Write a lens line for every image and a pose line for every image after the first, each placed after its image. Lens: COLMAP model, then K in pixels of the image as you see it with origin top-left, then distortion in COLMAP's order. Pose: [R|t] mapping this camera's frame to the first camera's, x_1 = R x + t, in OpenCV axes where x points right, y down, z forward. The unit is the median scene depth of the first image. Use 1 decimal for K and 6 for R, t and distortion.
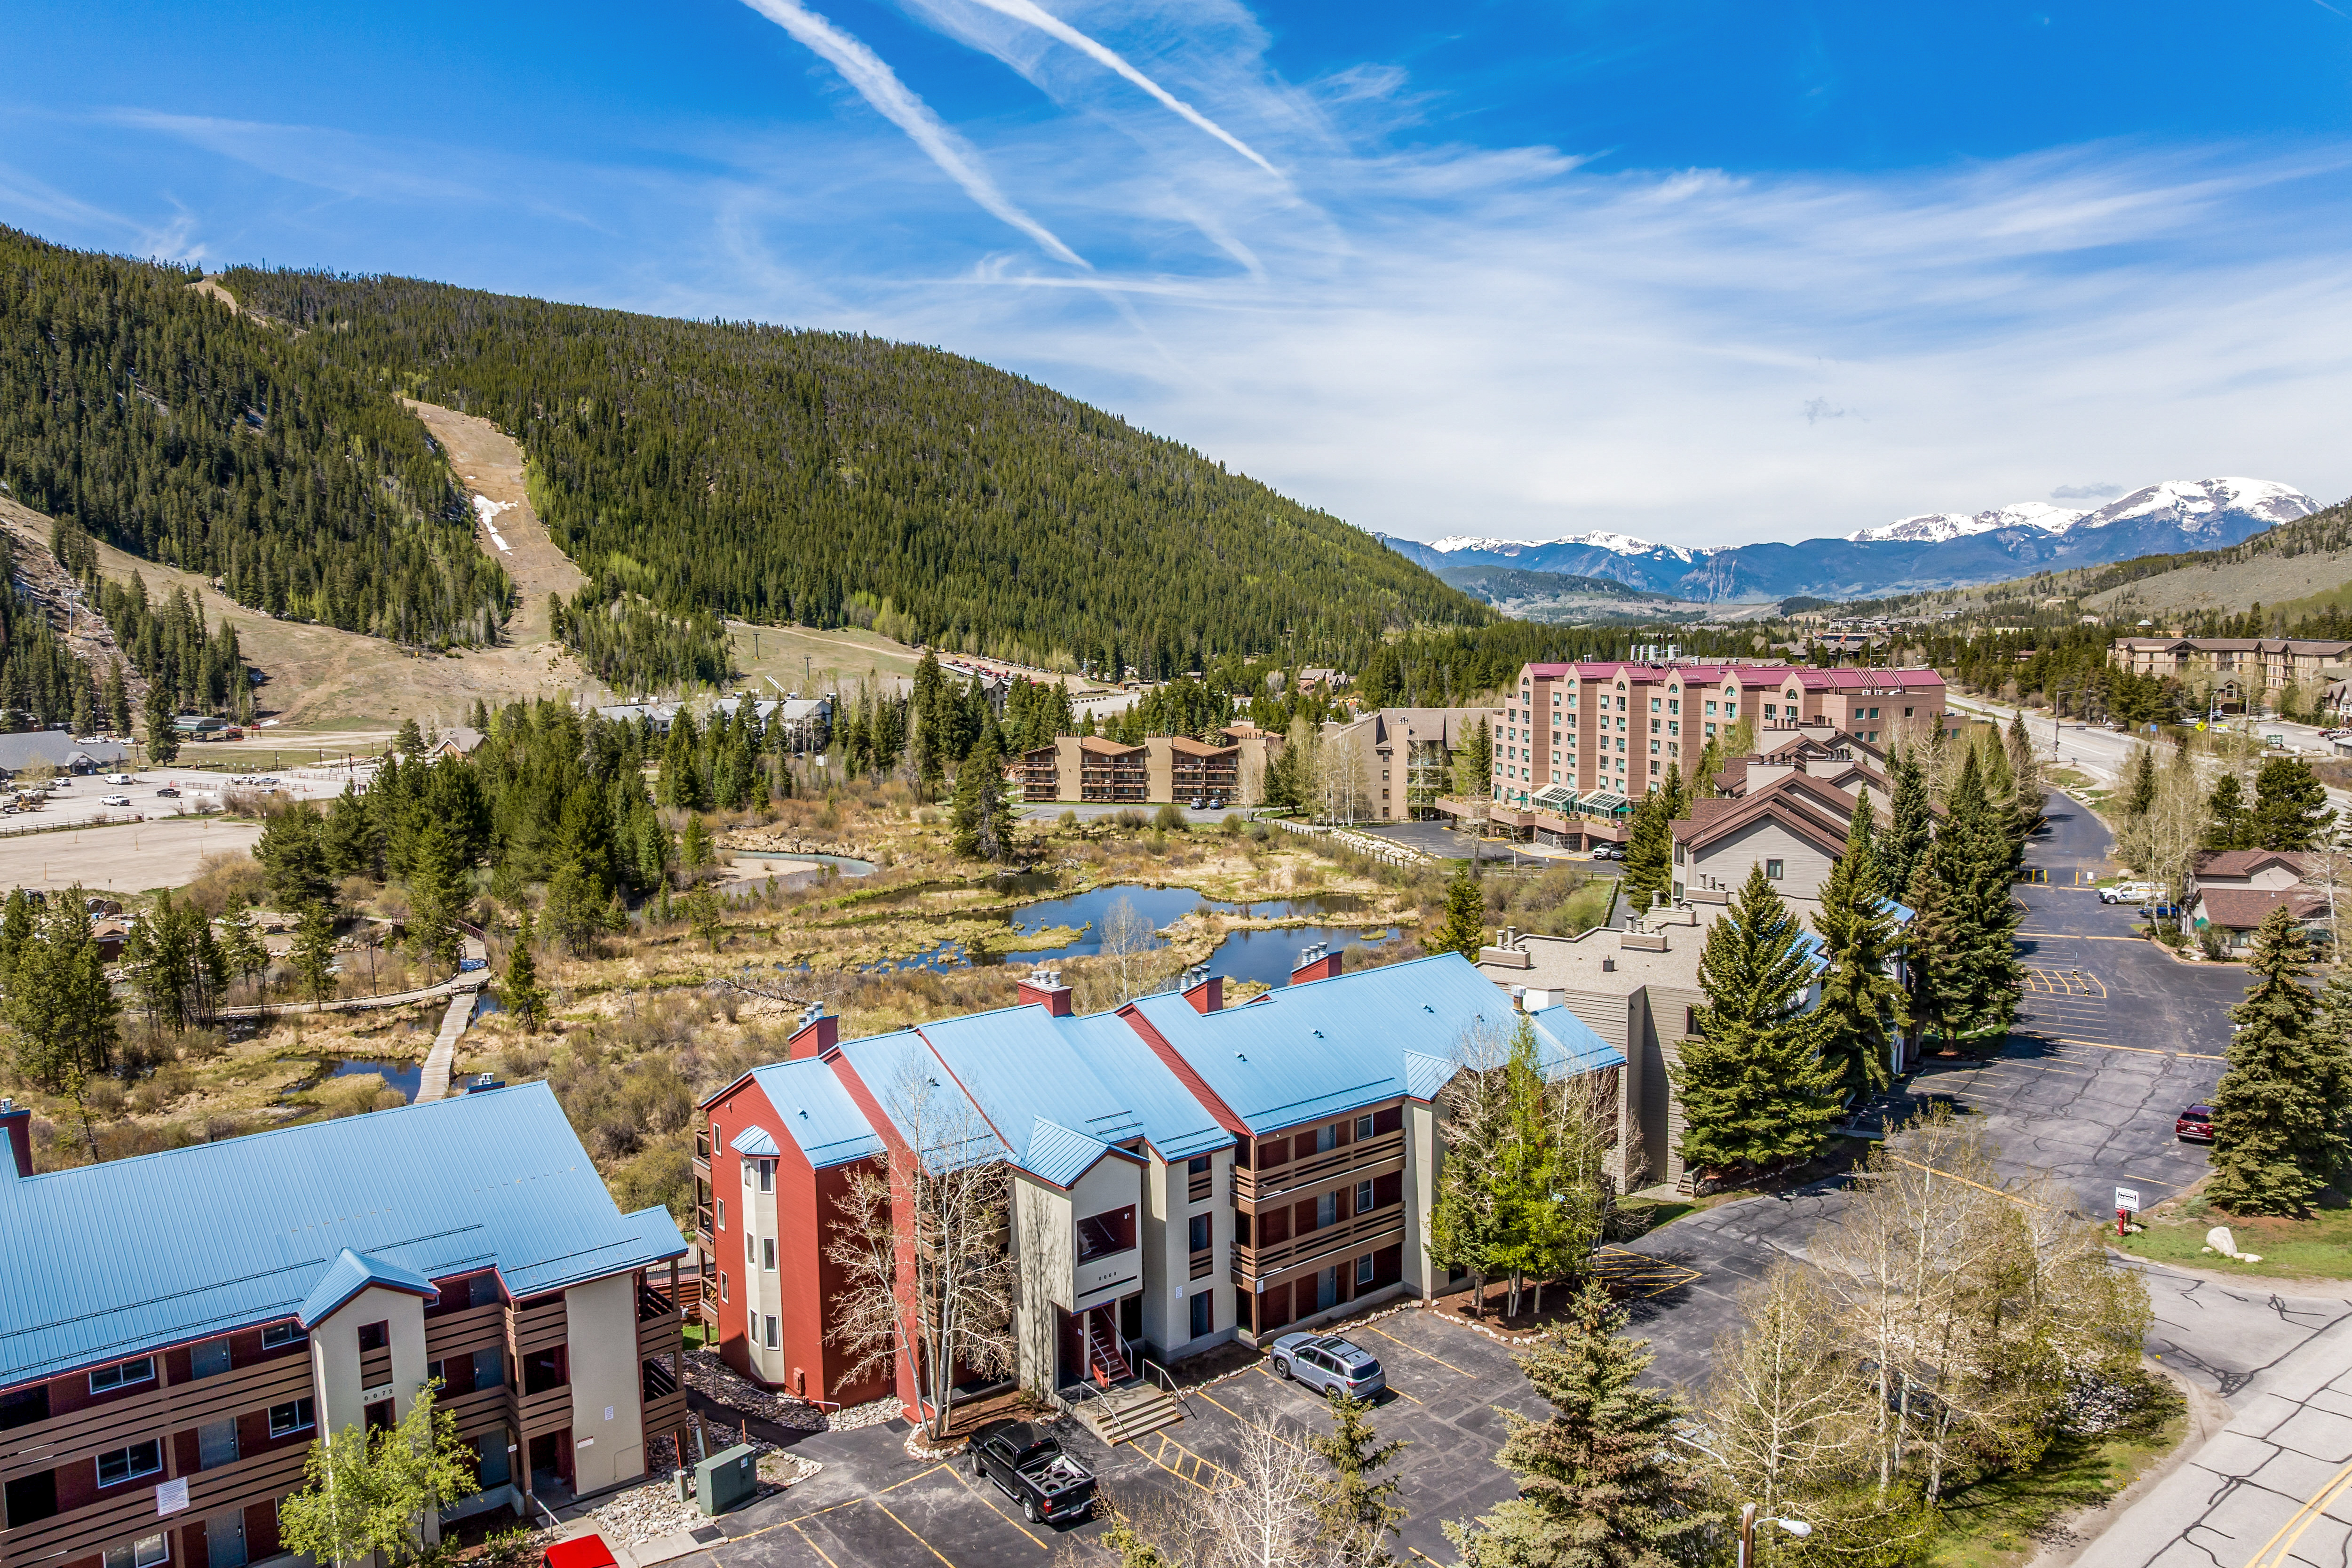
lens RADIAL K [[1677.6, 0, 1176.0], [0, 1677.6, 784.0], [0, 0, 1]] dist [-0.054061, 0.028446]
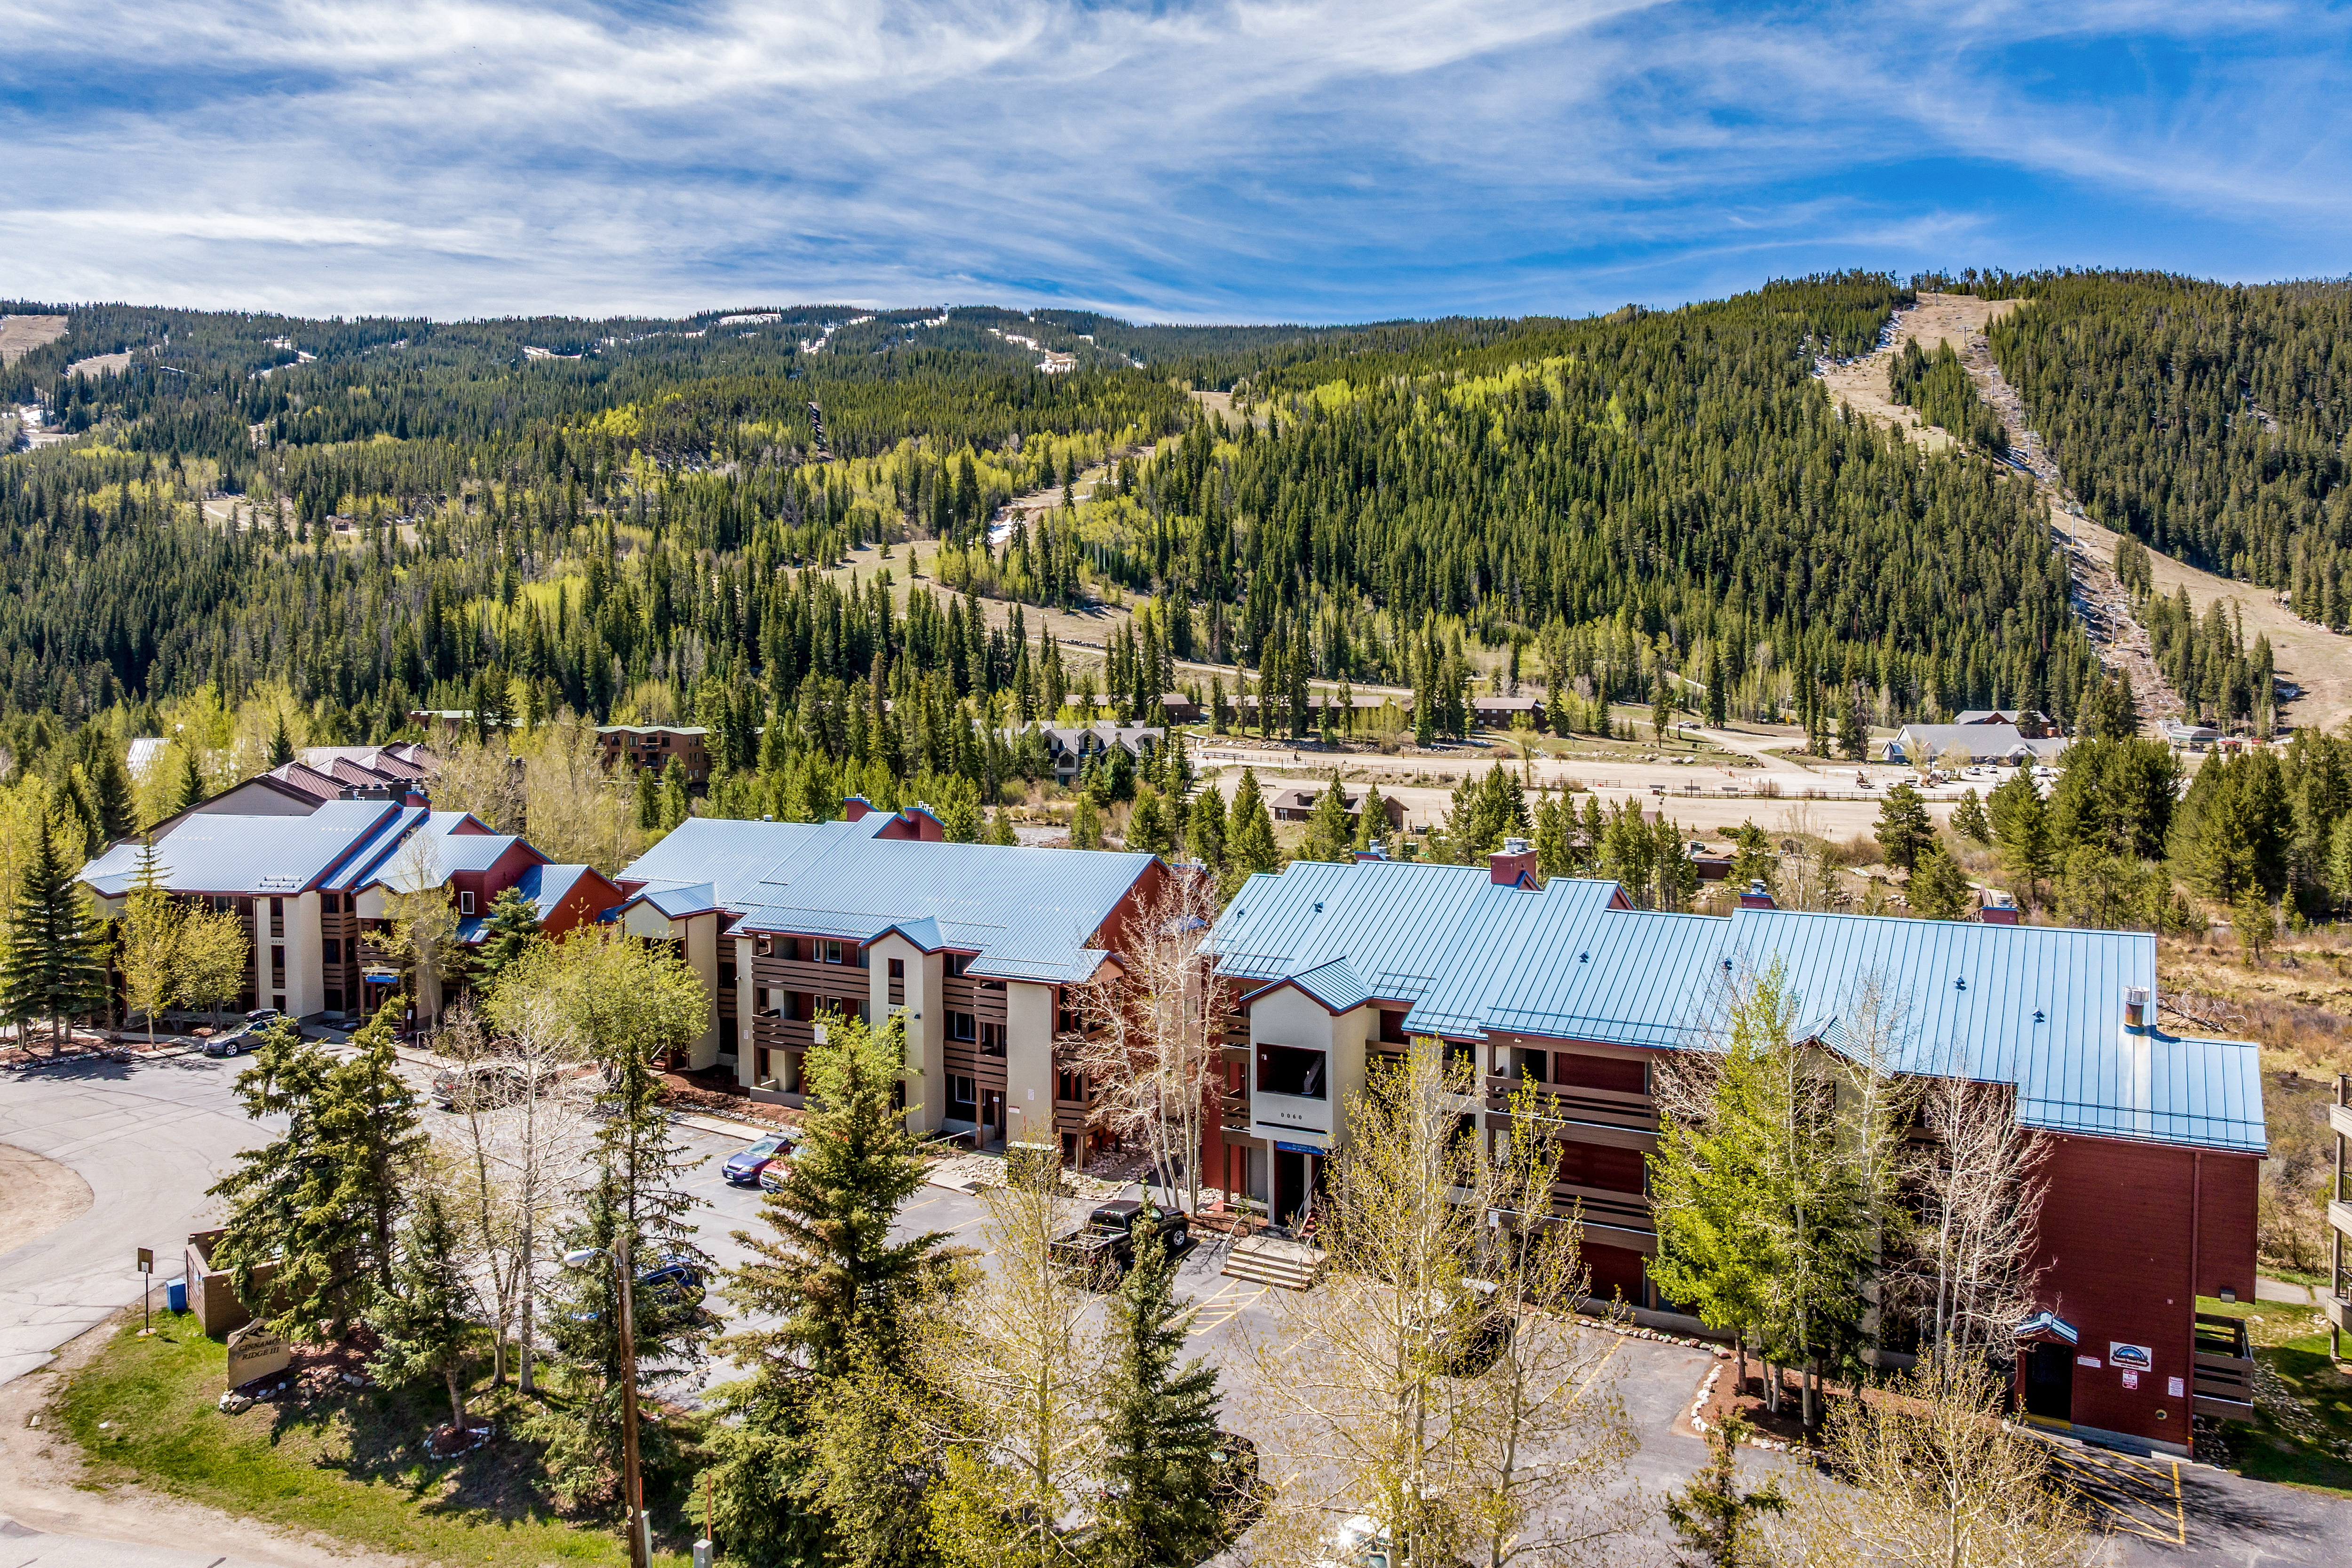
lens RADIAL K [[1666.3, 0, 1175.2], [0, 1666.3, 716.6], [0, 0, 1]] dist [-0.033242, 0.001709]
pose [[0.362177, 0.039960, -0.931252, 0.067901], [-0.098064, 0.995170, 0.004564, 0.005822], [0.926936, 0.089670, 0.364346, 0.047613]]
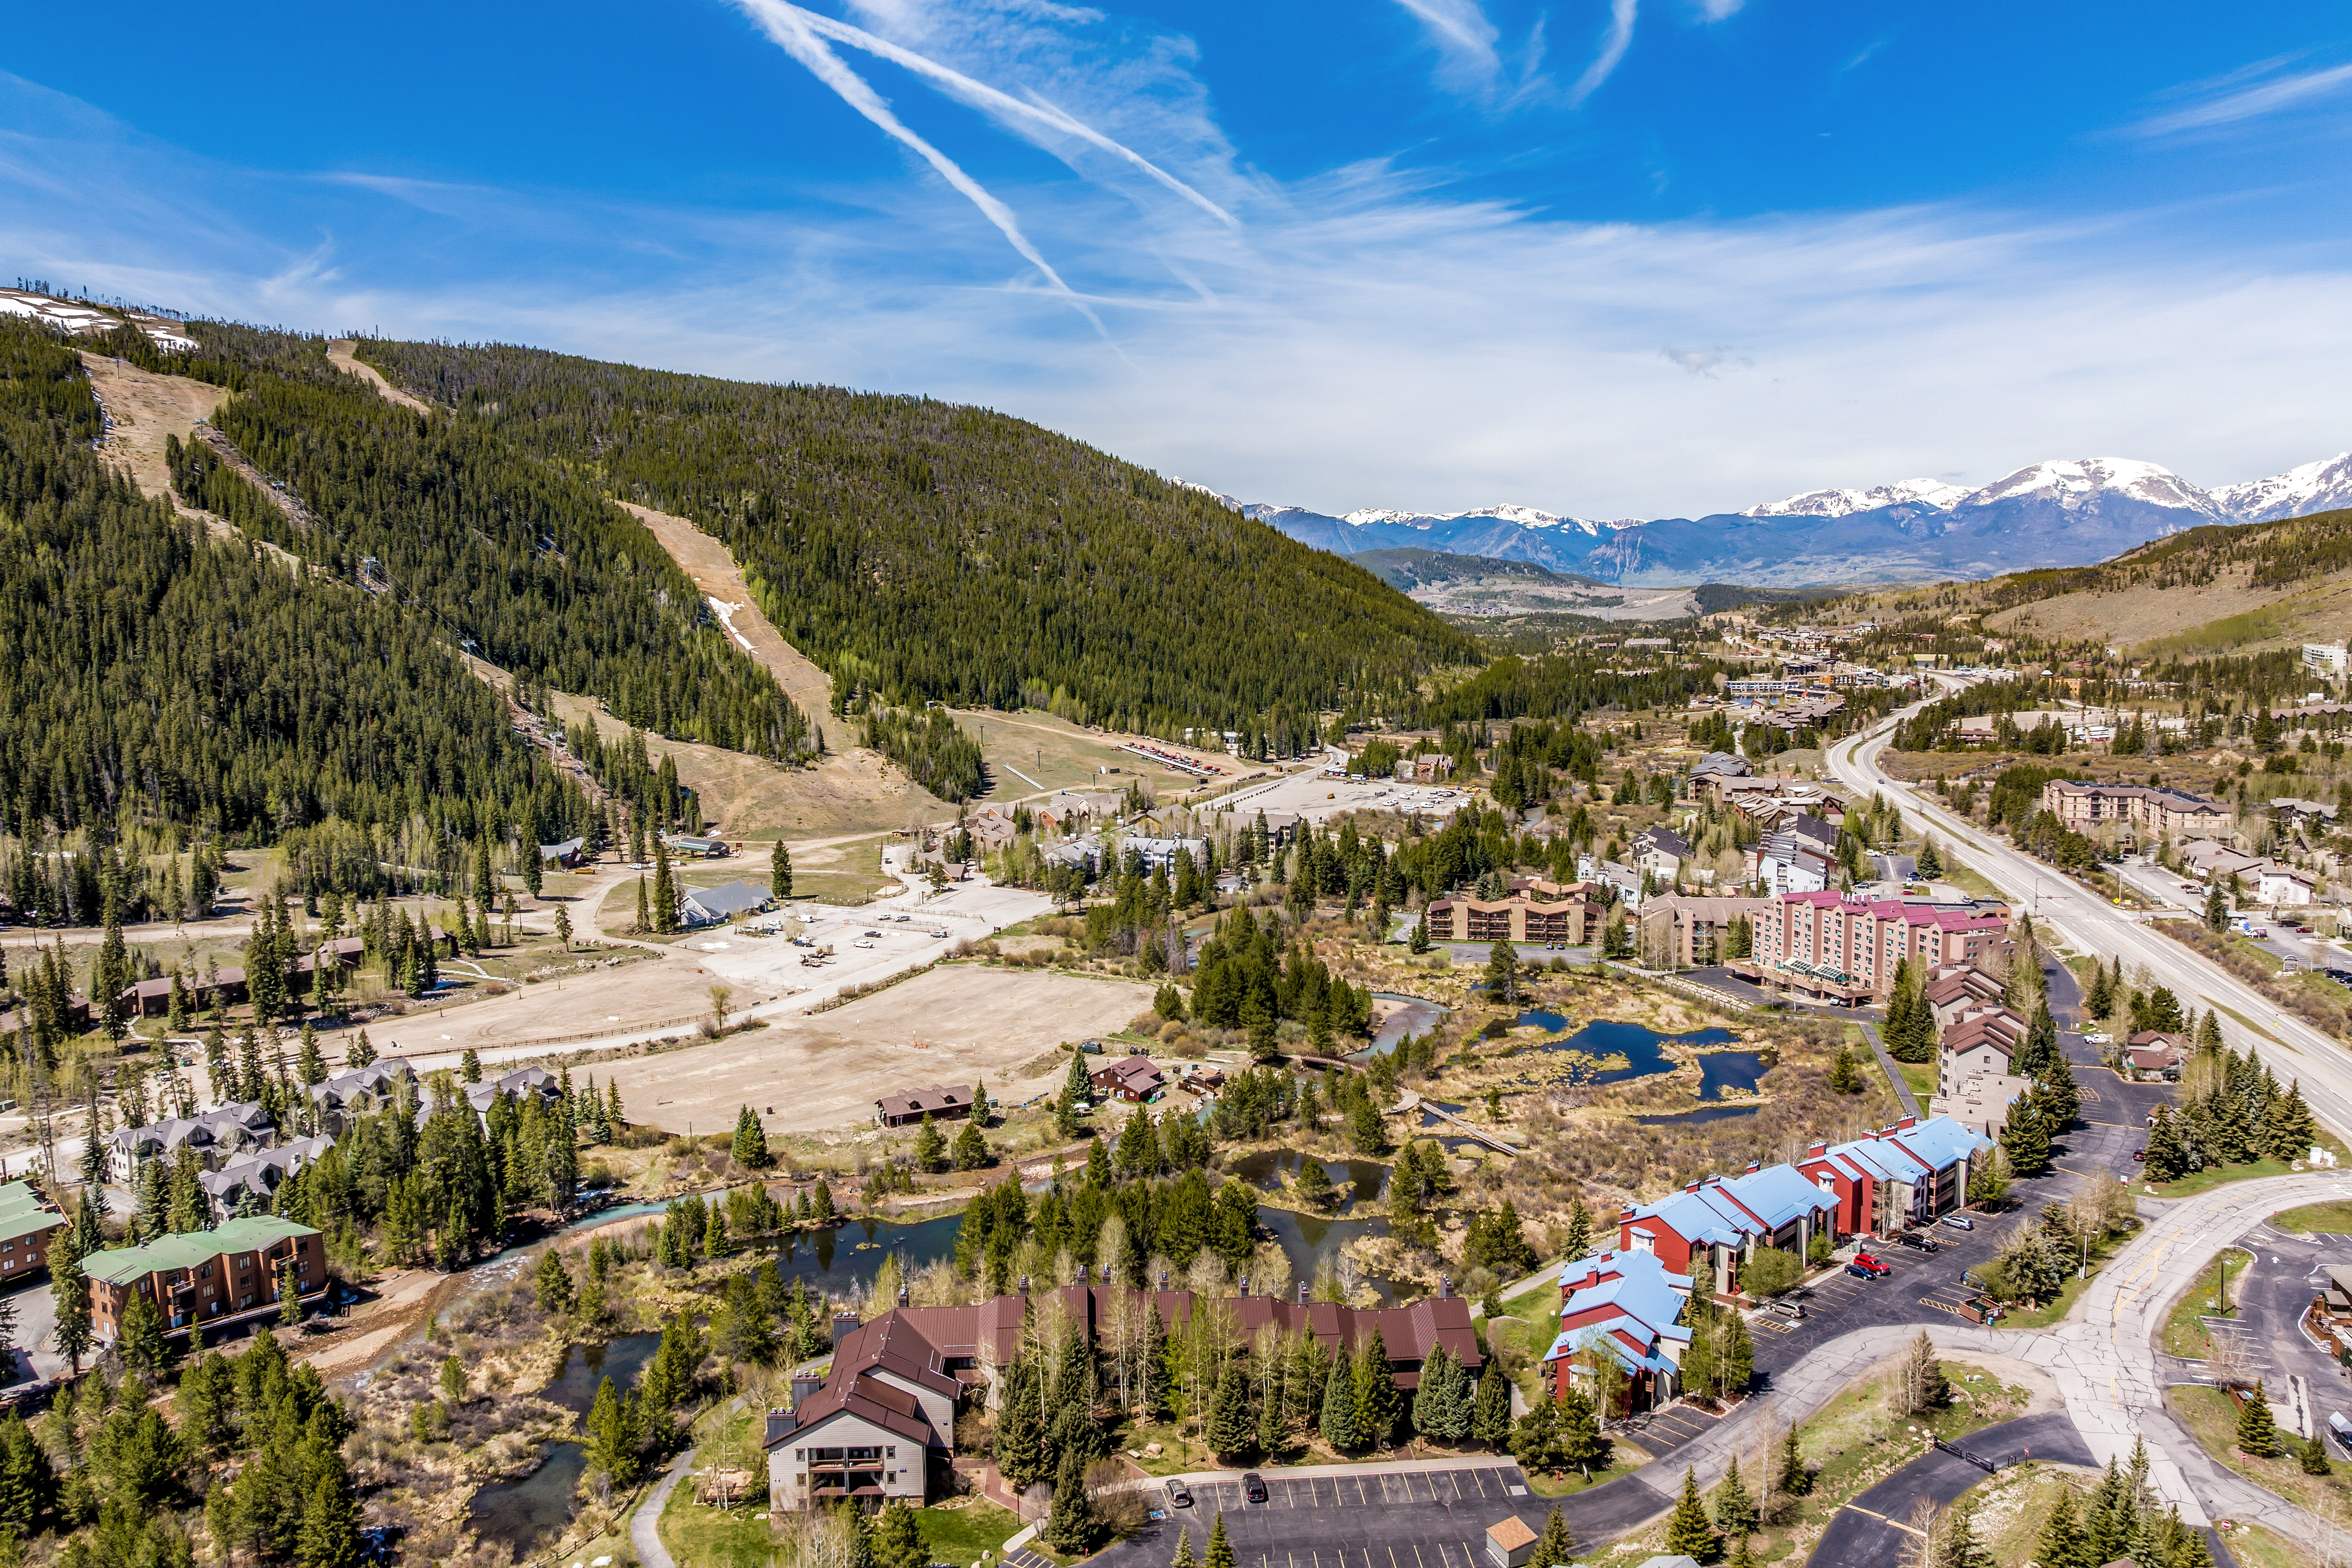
lens RADIAL K [[1716.8, 0, 1165.7], [0, 1716.8, 749.5], [0, 0, 1]] dist [-0.036820, -0.000685]
pose [[0.997963, -0.004324, 0.063655, -0.193982], [0.003901, 0.999969, 0.006773, -0.079982], [-0.063682, -0.006511, 0.997949, -0.284672]]
